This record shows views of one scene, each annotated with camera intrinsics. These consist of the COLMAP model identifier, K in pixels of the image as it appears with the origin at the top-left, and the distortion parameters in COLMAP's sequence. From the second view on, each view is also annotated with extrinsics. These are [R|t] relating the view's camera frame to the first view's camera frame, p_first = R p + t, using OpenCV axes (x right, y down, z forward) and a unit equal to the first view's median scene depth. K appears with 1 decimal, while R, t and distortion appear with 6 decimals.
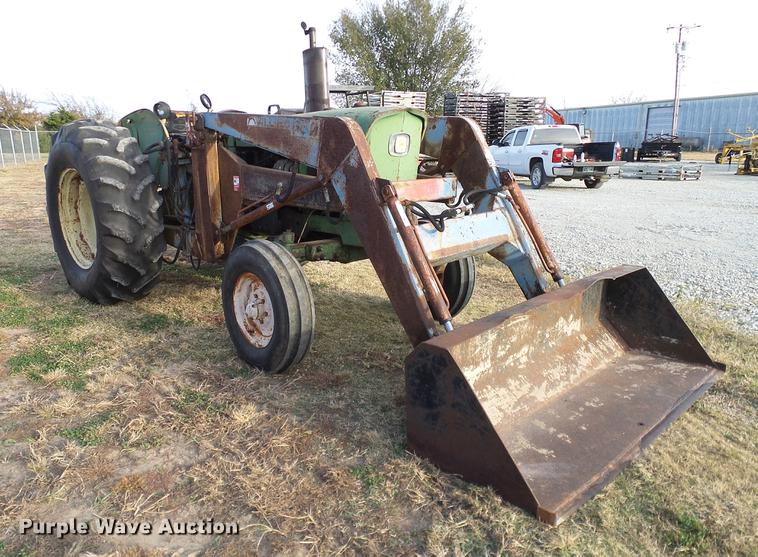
lens RADIAL K [[572.1, 0, 379.0], [0, 572.1, 278.5], [0, 0, 1]] dist [0.003536, 0.002864]
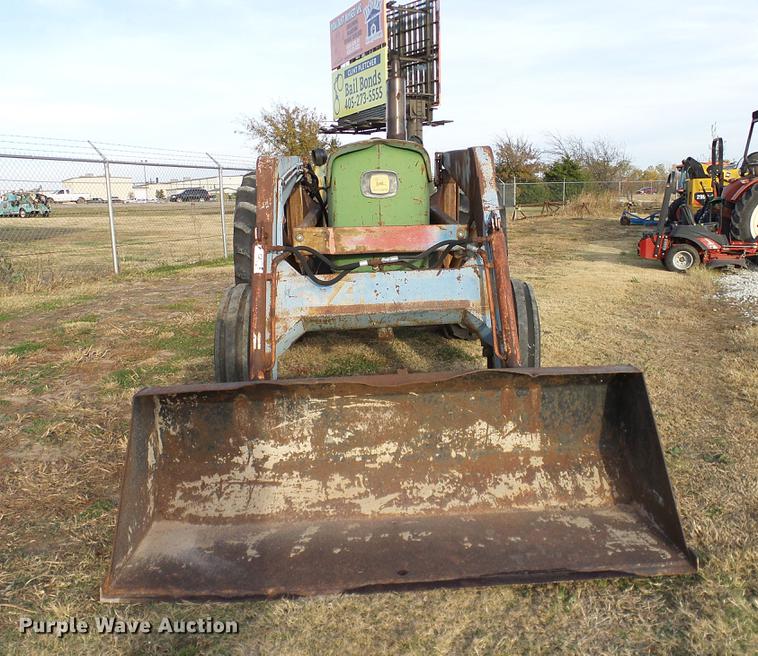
lens RADIAL K [[724.8, 0, 419.5], [0, 724.8, 326.7], [0, 0, 1]] dist [0.015995, 0.004894]
pose [[0.749736, 0.105153, -0.653329, 0.813156], [-0.138922, 0.990303, -0.000033, -0.035802], [0.646990, 0.090787, 0.757074, 0.254093]]
